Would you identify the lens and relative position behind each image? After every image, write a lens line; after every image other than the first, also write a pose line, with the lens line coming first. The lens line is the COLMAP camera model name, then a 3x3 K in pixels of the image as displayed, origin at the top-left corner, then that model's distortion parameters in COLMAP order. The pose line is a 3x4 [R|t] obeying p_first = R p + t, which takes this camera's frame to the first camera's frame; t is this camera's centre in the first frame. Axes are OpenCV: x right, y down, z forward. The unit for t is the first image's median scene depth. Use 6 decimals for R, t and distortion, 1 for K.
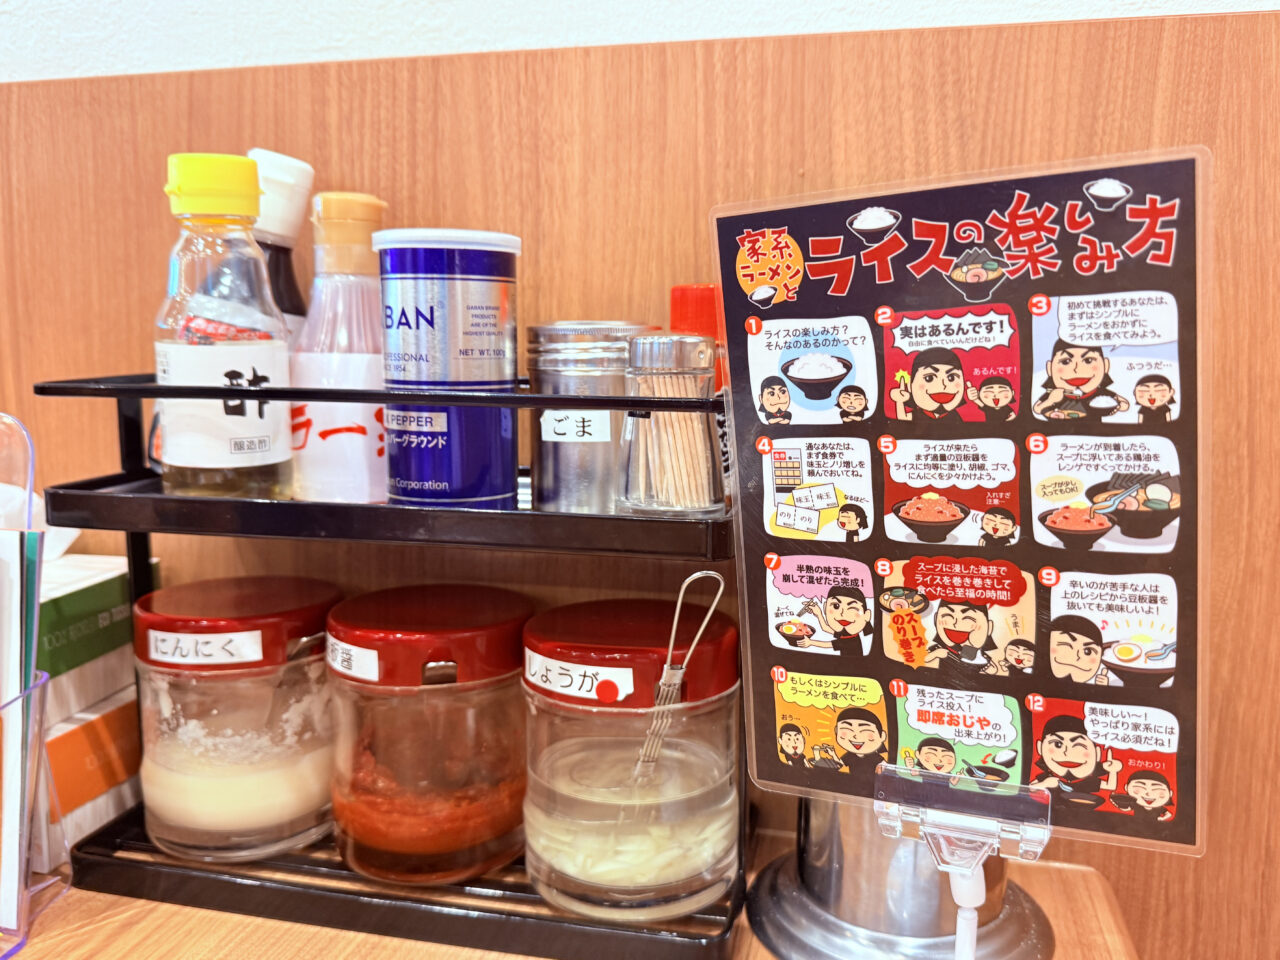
lens RADIAL K [[1119.8, 0, 643.3], [0, 1119.8, 487.1], [0, 0, 1]] dist [0.016967, -0.029044]
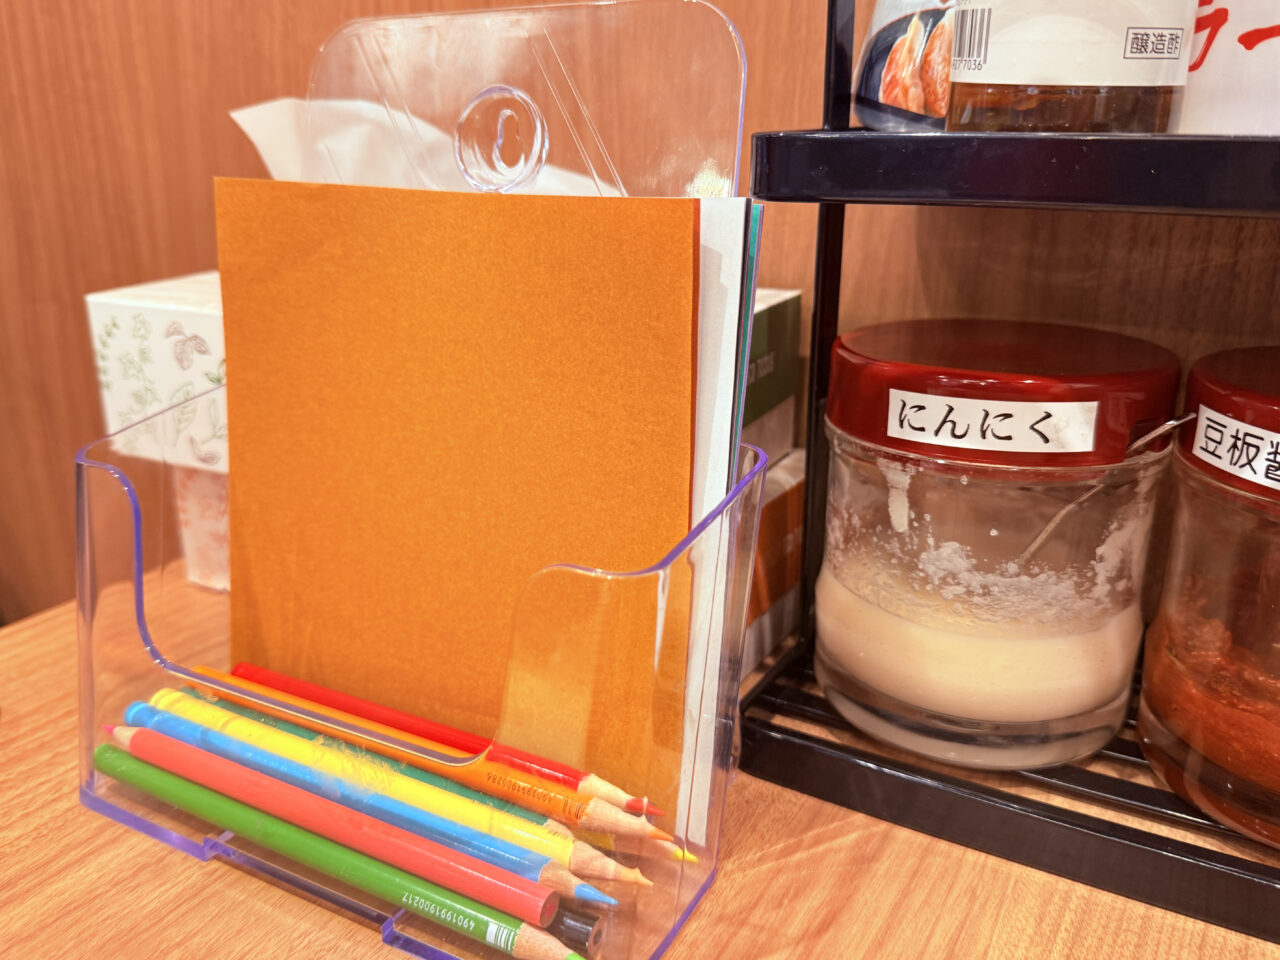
lens RADIAL K [[1119.8, 0, 636.9], [0, 1119.8, 474.8], [0, 0, 1]] dist [0.016967, -0.029044]
pose [[0.957844, 0.086035, -0.274105, -0.400263], [-0.038497, 0.983938, 0.174311, 0.073852], [0.284699, -0.156411, 0.945771, 0.388996]]
